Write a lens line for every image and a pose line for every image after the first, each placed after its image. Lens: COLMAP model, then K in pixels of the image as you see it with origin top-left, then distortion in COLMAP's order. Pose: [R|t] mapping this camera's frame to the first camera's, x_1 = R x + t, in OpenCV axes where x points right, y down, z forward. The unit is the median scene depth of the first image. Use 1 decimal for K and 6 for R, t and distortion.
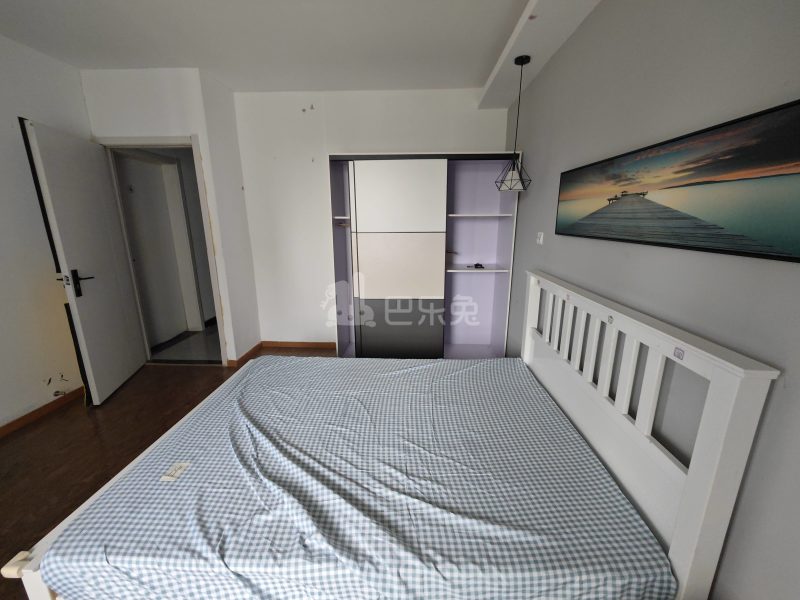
lens RADIAL K [[336.4, 0, 402.1], [0, 336.4, 298.1], [0, 0, 1]] dist [0.005256, 0.001241]
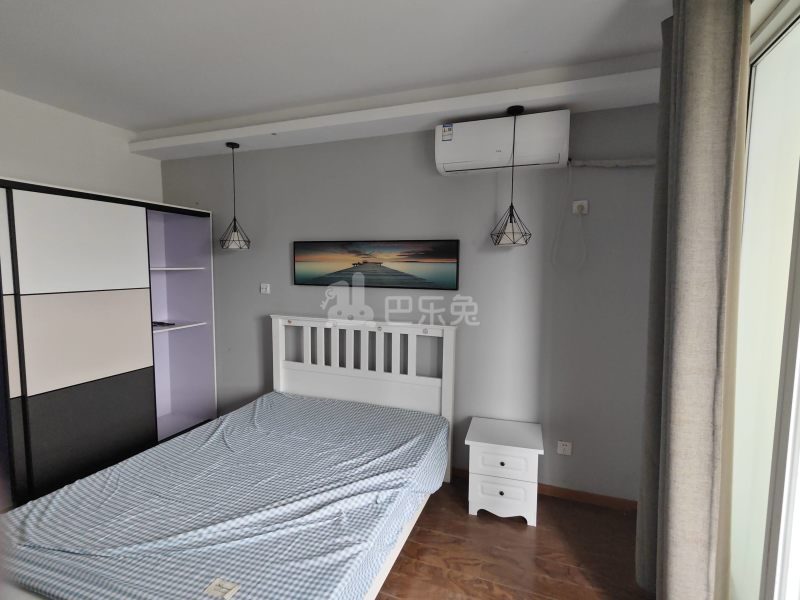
lens RADIAL K [[404.2, 0, 398.5], [0, 404.2, 295.5], [0, 0, 1]] dist [0.005636, 0.003878]
pose [[0.313224, -0.061837, 0.947664, -1.386646], [0.208119, 0.978091, -0.004965, -0.078833], [-0.926595, 0.198782, 0.319231, 0.156210]]
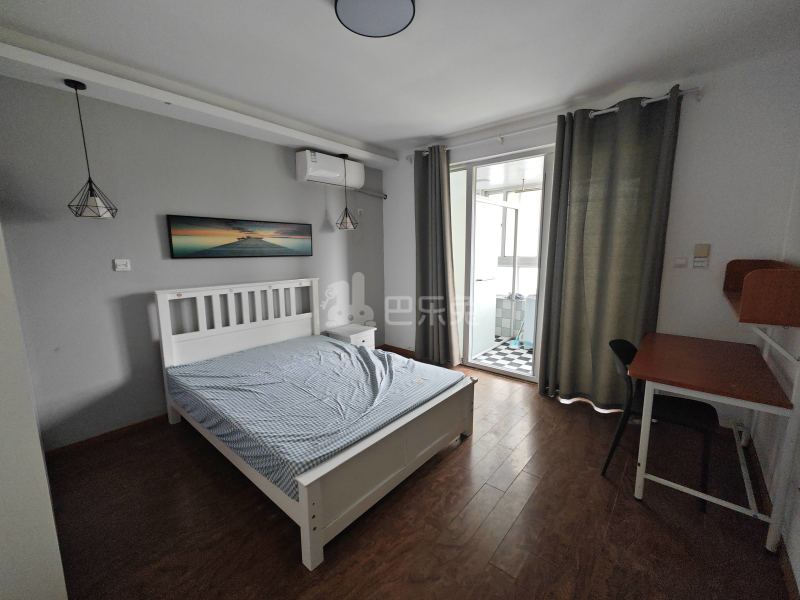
lens RADIAL K [[336.4, 0, 405.3], [0, 336.4, 297.6], [0, 0, 1]] dist [0.005256, 0.001241]
pose [[-0.793370, -0.074682, 0.604141, -1.630968], [0.151779, 0.936834, 0.315127, -0.481720], [-0.589514, 0.341708, -0.731921, 2.190768]]
